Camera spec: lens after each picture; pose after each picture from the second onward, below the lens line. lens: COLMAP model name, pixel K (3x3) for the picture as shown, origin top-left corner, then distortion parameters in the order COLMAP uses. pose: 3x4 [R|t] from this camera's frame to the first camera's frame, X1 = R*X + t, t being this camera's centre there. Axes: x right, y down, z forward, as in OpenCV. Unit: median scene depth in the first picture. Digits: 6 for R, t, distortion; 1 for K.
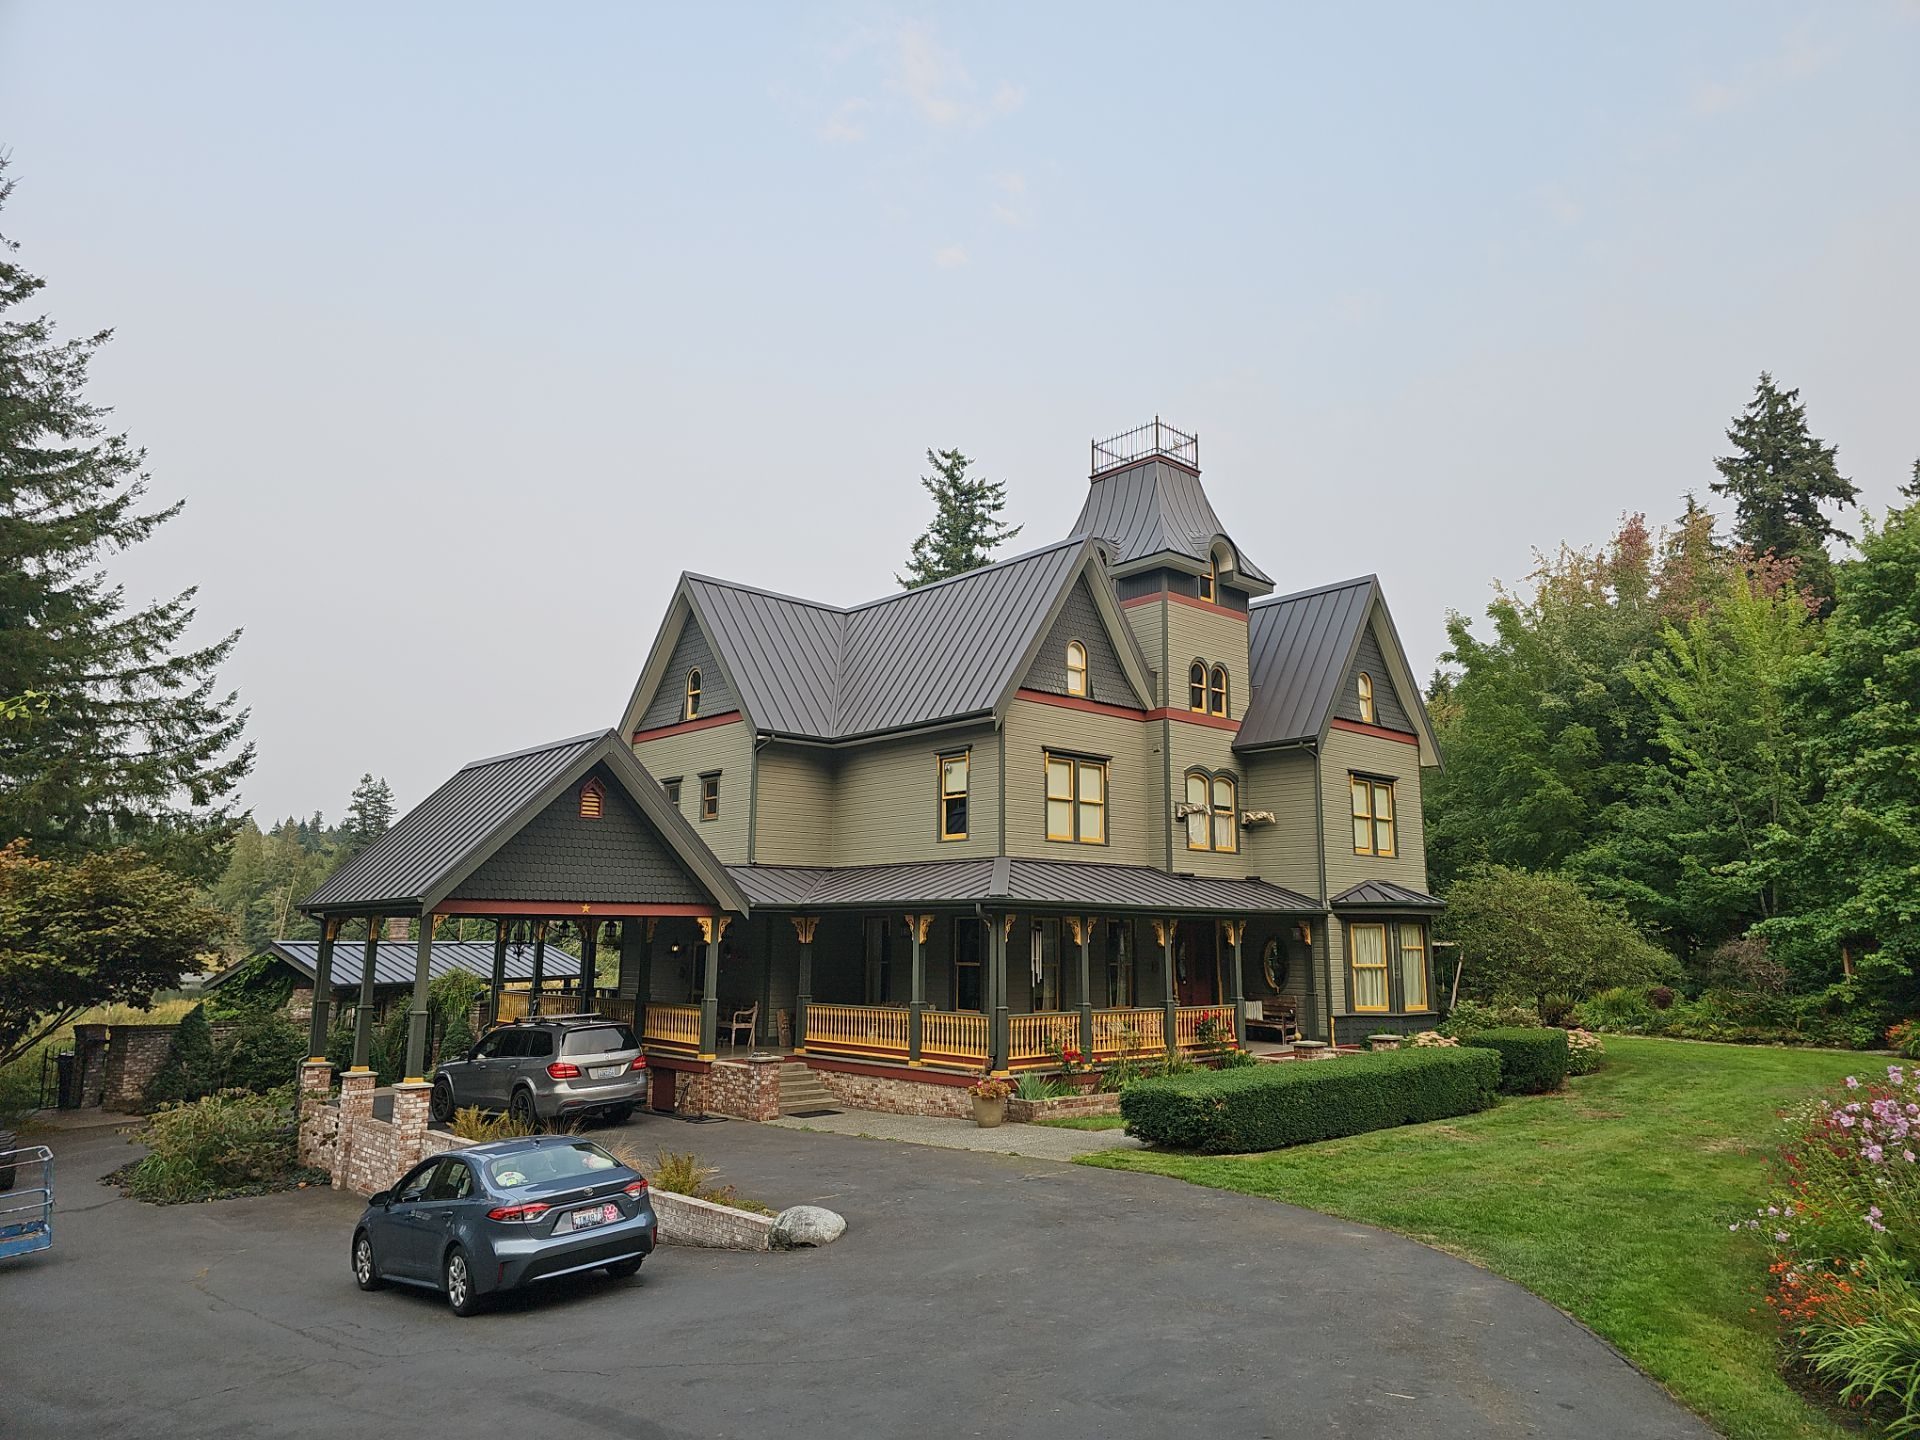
lens RADIAL K [[1254.6, 0, 969.0], [0, 1254.6, 707.1], [0, 0, 1]] dist [0.072058, -0.063788]
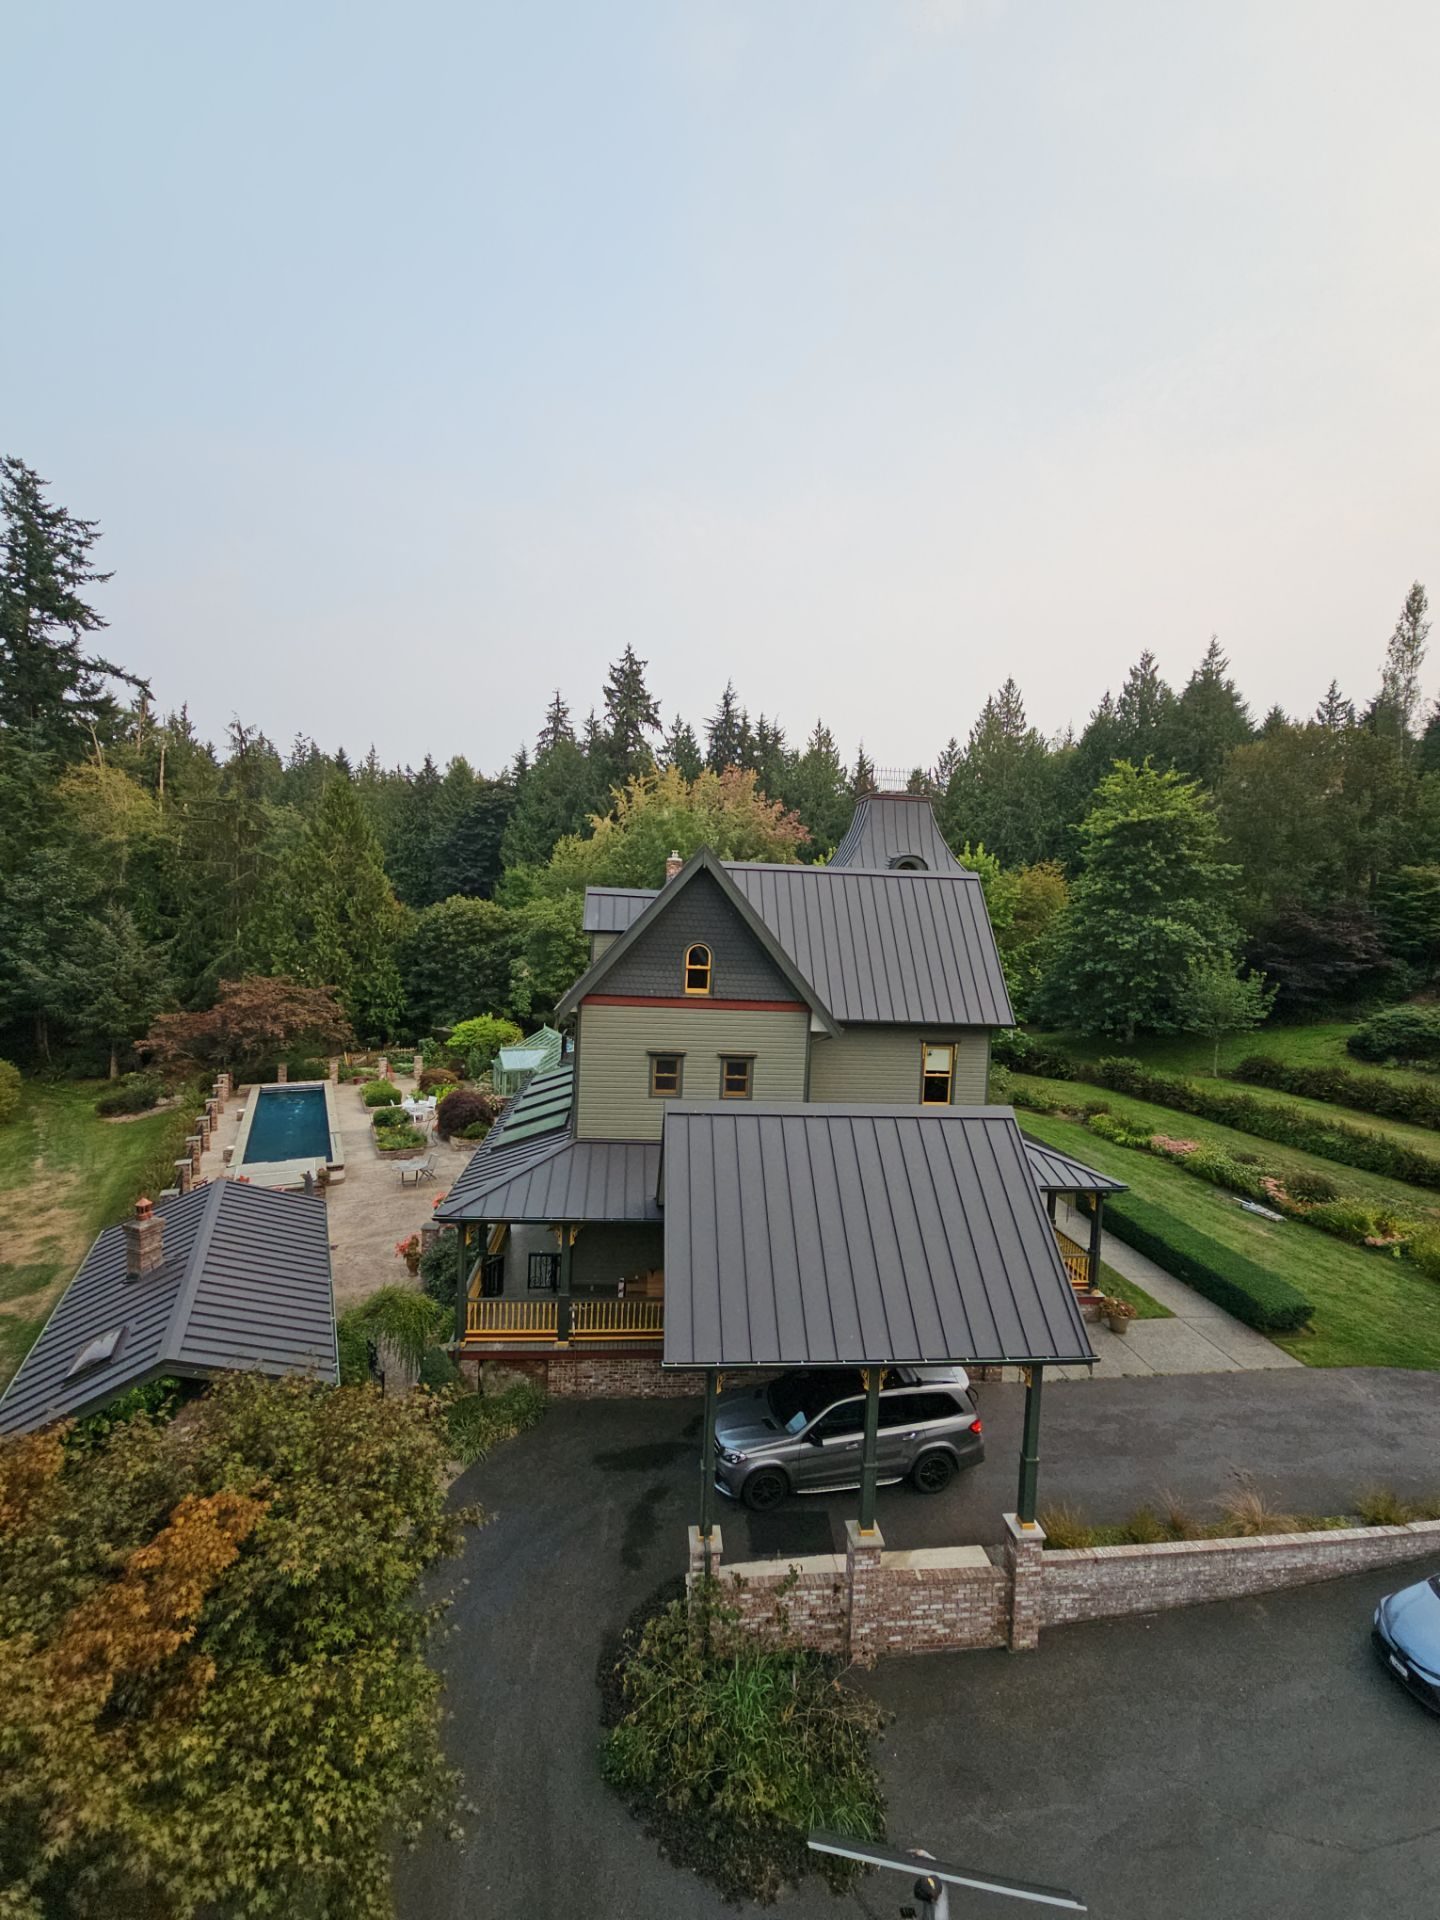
lens RADIAL K [[780.5, 0, 710.8], [0, 780.5, 951.7], [0, 0, 1]] dist [0.002800, -0.002786]
pose [[0.600210, -0.014915, 0.799703, -0.760460], [-0.183202, 0.970682, 0.155604, -0.131780], [-0.778579, -0.239903, 0.579881, 0.684304]]
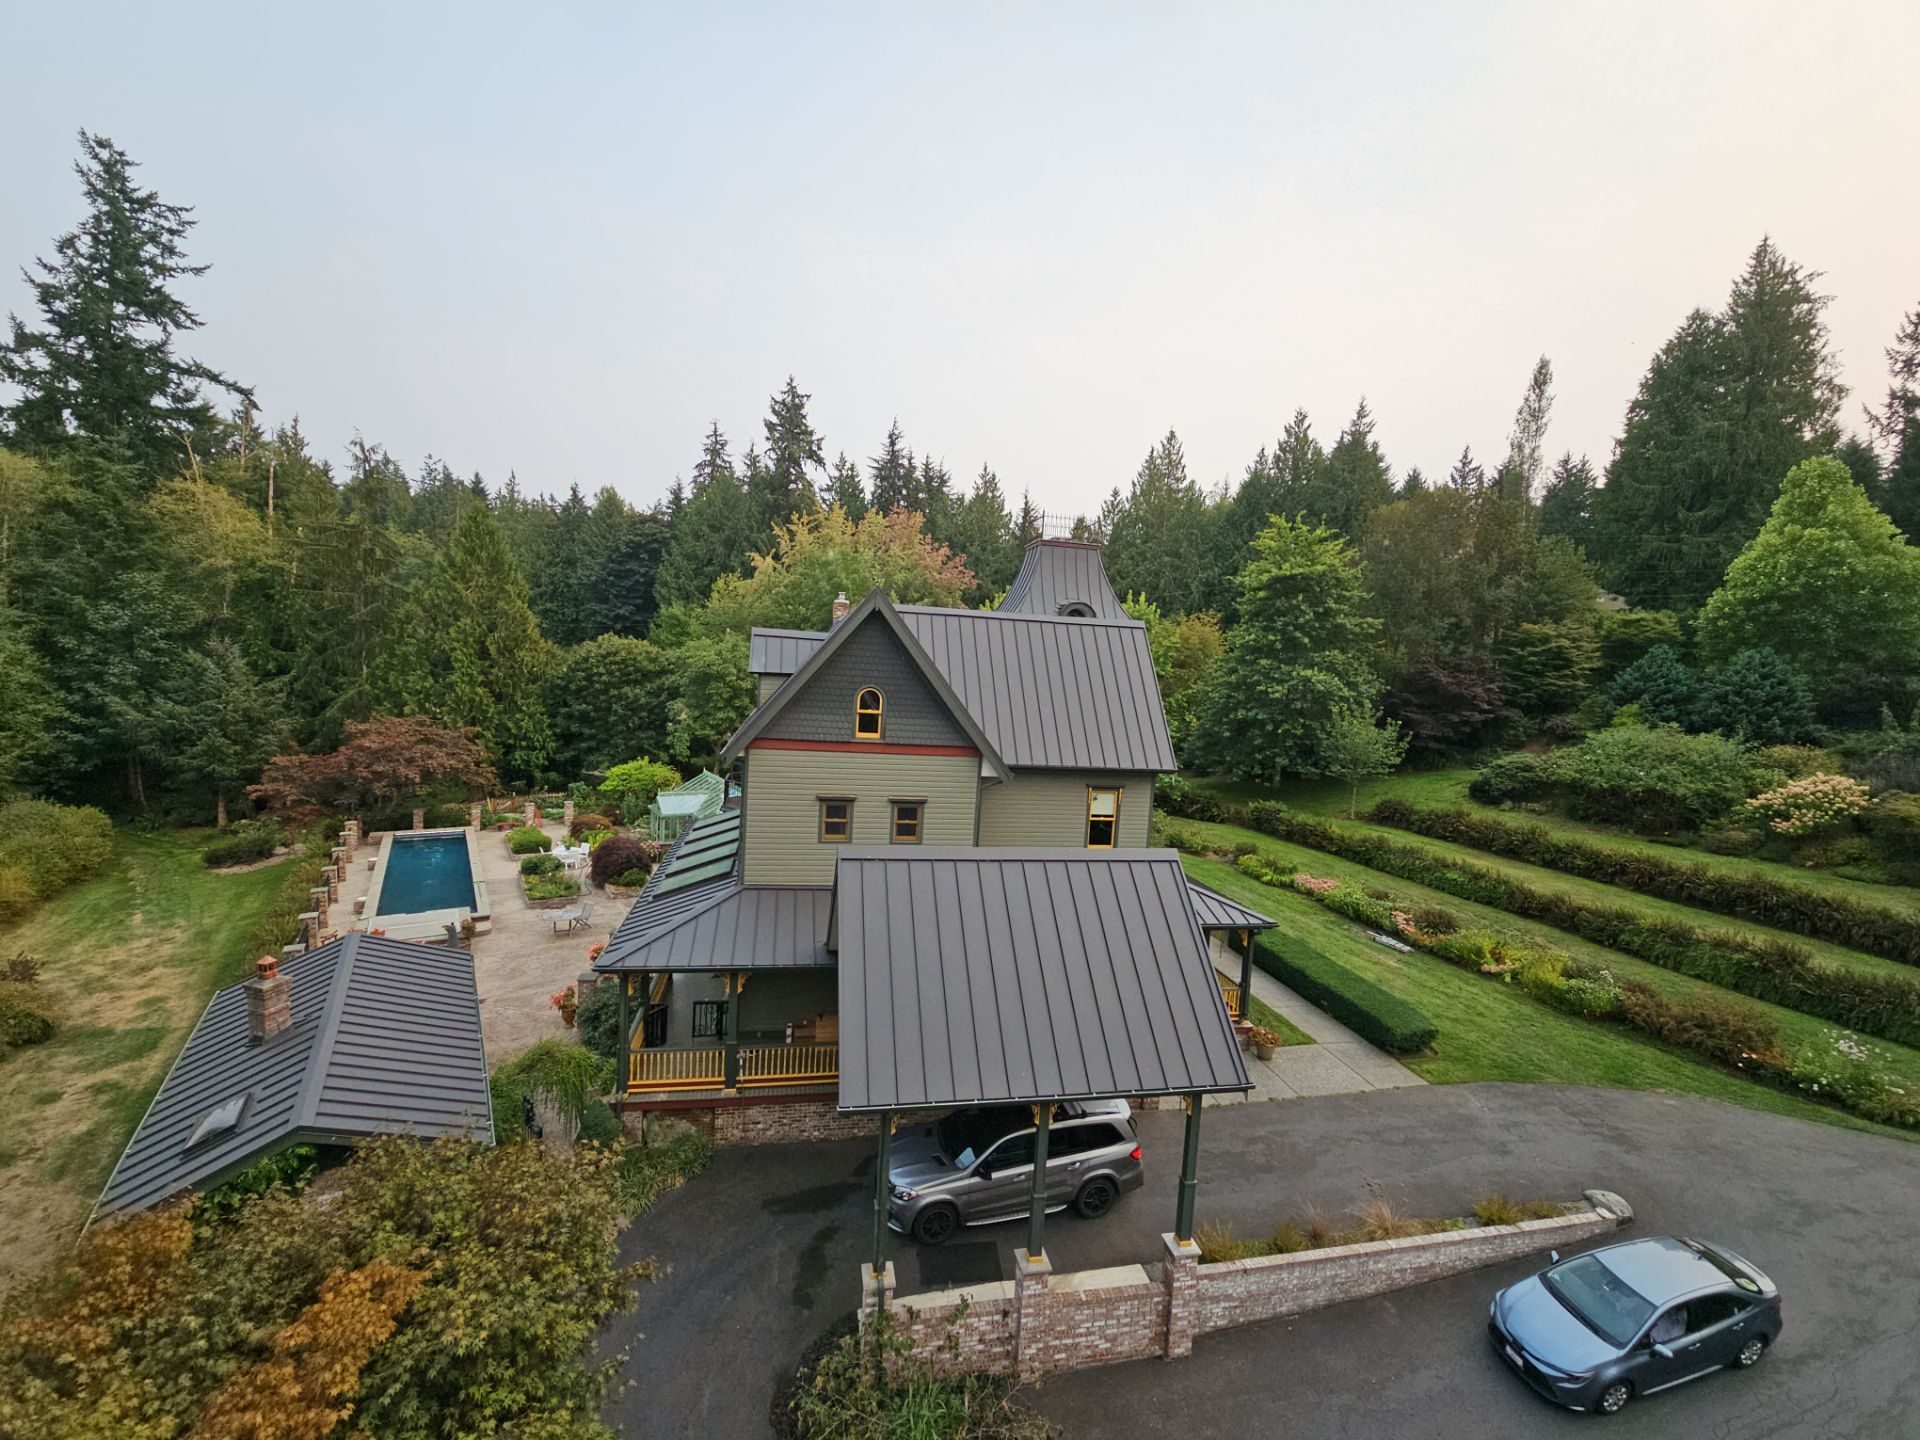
lens RADIAL K [[780.5, 0, 952.7], [0, 780.5, 728.3], [0, 0, 1]] dist [0.003942, -0.003690]
pose [[0.515544, -0.043755, 0.855745, -0.761810], [-0.209153, 0.962061, 0.175196, -0.129579], [-0.830945, -0.269303, 0.486833, 0.693597]]
